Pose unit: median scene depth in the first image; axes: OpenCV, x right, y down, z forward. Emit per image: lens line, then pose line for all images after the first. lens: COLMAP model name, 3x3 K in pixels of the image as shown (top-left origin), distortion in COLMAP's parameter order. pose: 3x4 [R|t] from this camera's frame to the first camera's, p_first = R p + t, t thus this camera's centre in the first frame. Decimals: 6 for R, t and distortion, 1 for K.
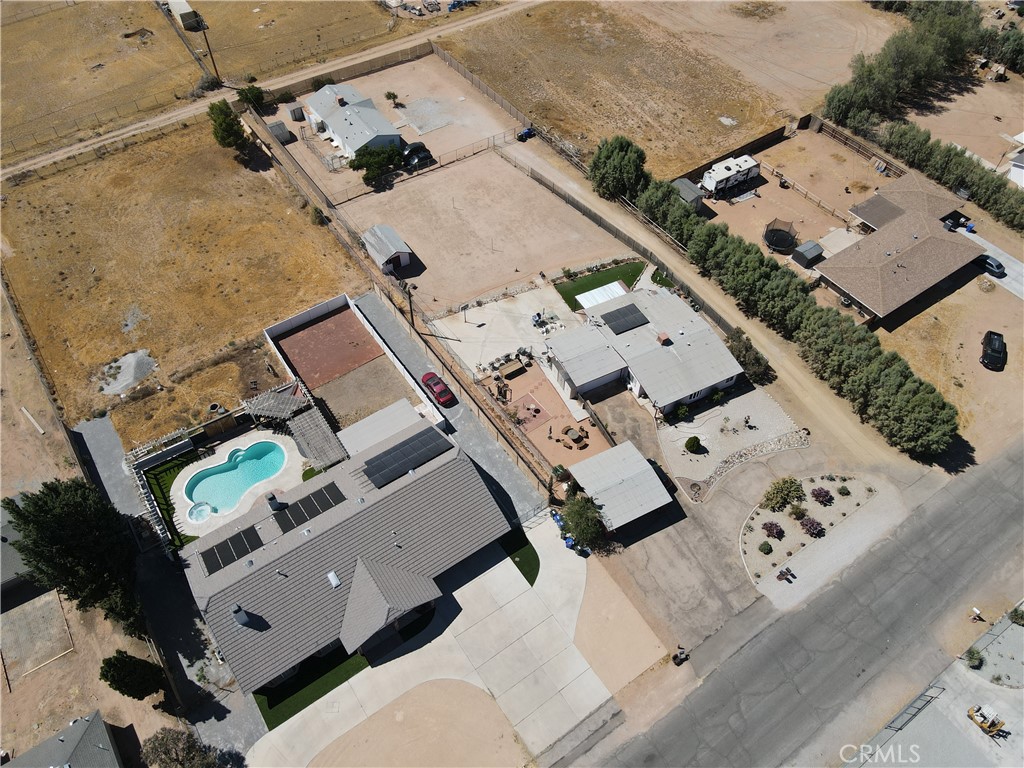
lens RADIAL K [[753.6, 0, 512.0], [0, 753.6, 384.0], [0, 0, 1]] dist [0.009315, 0.007995]
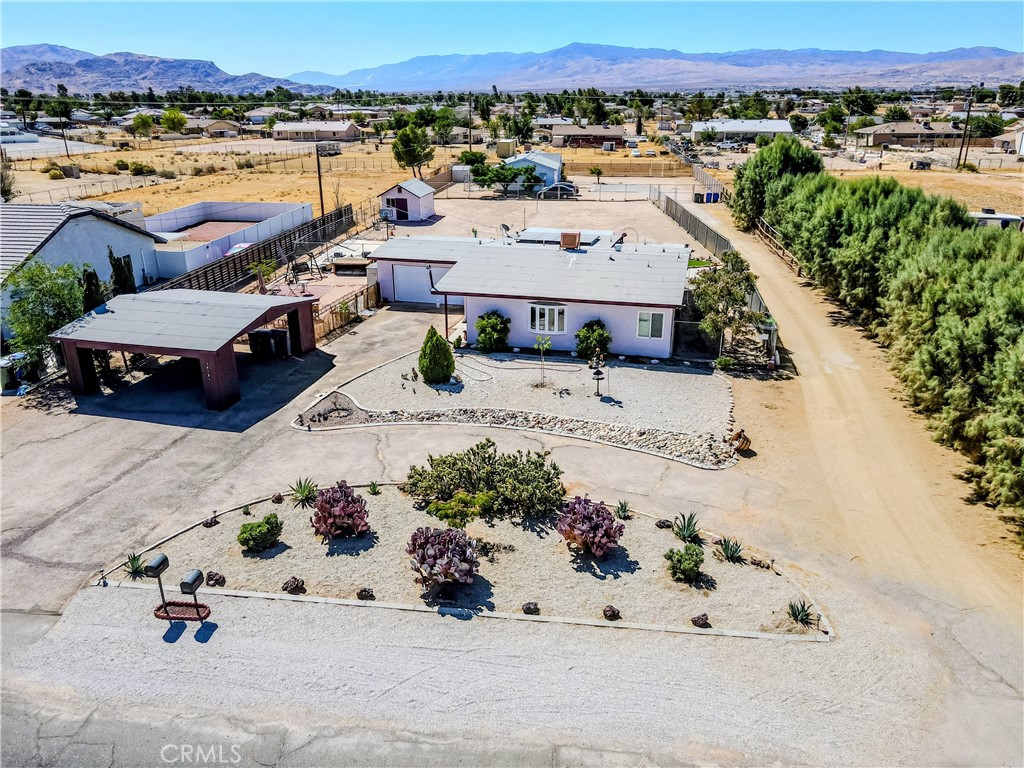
lens RADIAL K [[753.6, 0, 512.0], [0, 753.6, 384.0], [0, 0, 1]] dist [0.009315, 0.007995]
pose [[0.749861, 0.229310, -0.620584, 0.473979], [-0.515344, 0.790673, -0.330539, 0.182170], [0.414883, 0.567673, 0.711069, 0.678911]]
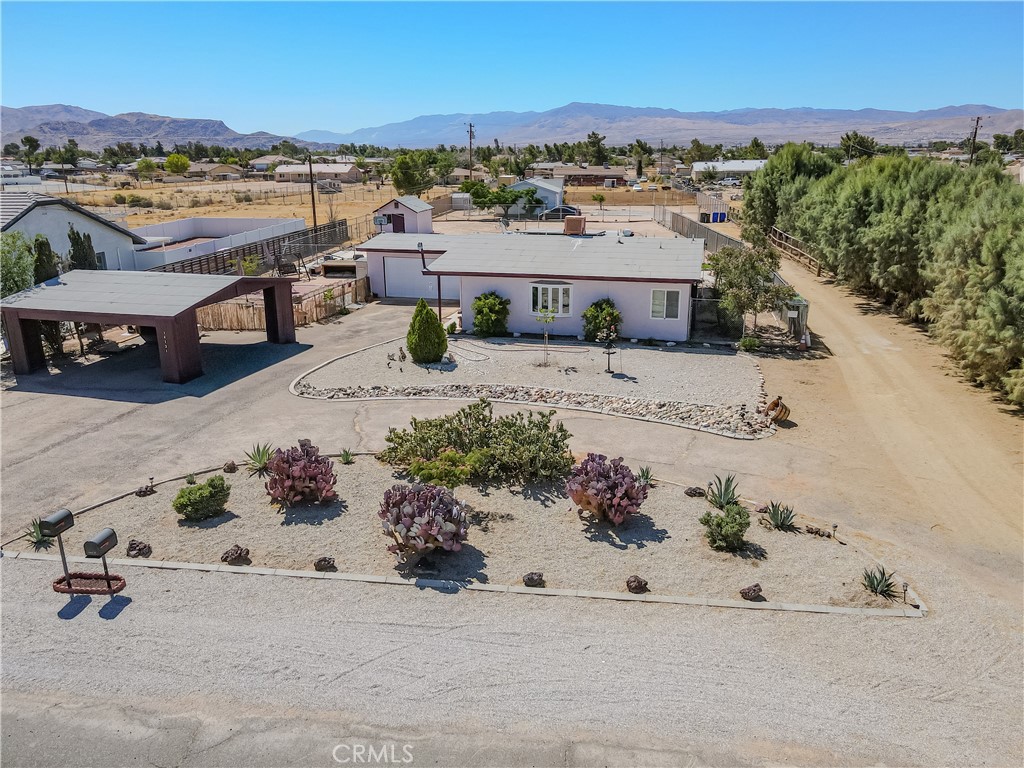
lens RADIAL K [[753.6, 0, 512.0], [0, 753.6, 384.0], [0, 0, 1]] dist [0.009315, 0.007995]
pose [[0.748796, 0.185719, -0.636249, 0.455734], [-0.514871, 0.767493, -0.381919, 0.191829], [0.417388, 0.613566, 0.670317, 0.725968]]
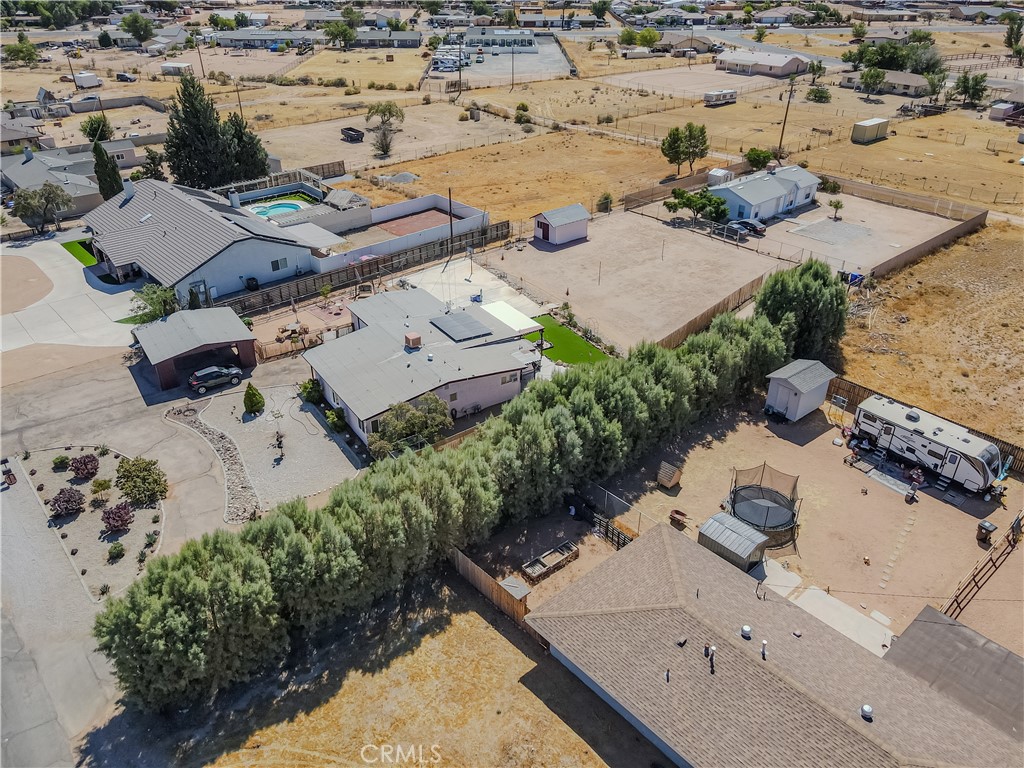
lens RADIAL K [[753.6, 0, 512.0], [0, 753.6, 384.0], [0, 0, 1]] dist [0.009315, 0.007995]
pose [[0.120529, 0.497428, -0.859091, 0.792511], [-0.779769, 0.583008, 0.228171, -0.254801], [0.614356, 0.642391, 0.458148, 0.746661]]
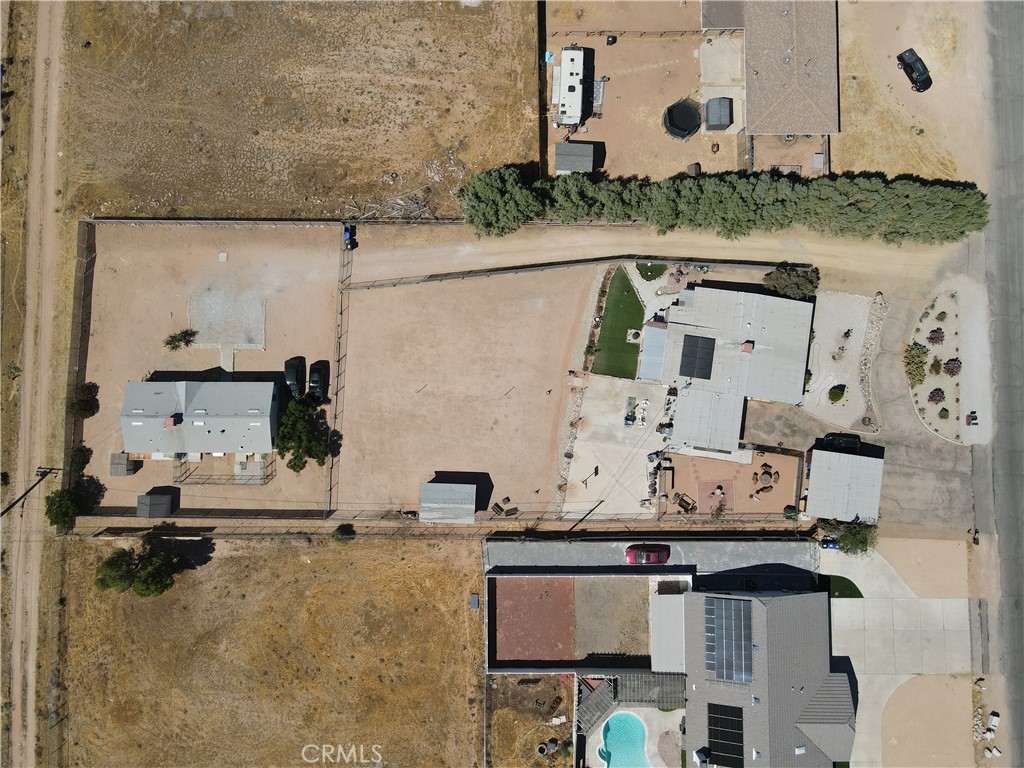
lens RADIAL K [[753.6, 0, 512.0], [0, 753.6, 384.0], [0, 0, 1]] dist [0.009315, 0.007995]
pose [[0.571774, -0.819269, 0.043280, -0.055124], [0.642160, 0.479753, 0.597886, -0.800604], [-0.510593, -0.314063, 0.800412, 0.343676]]
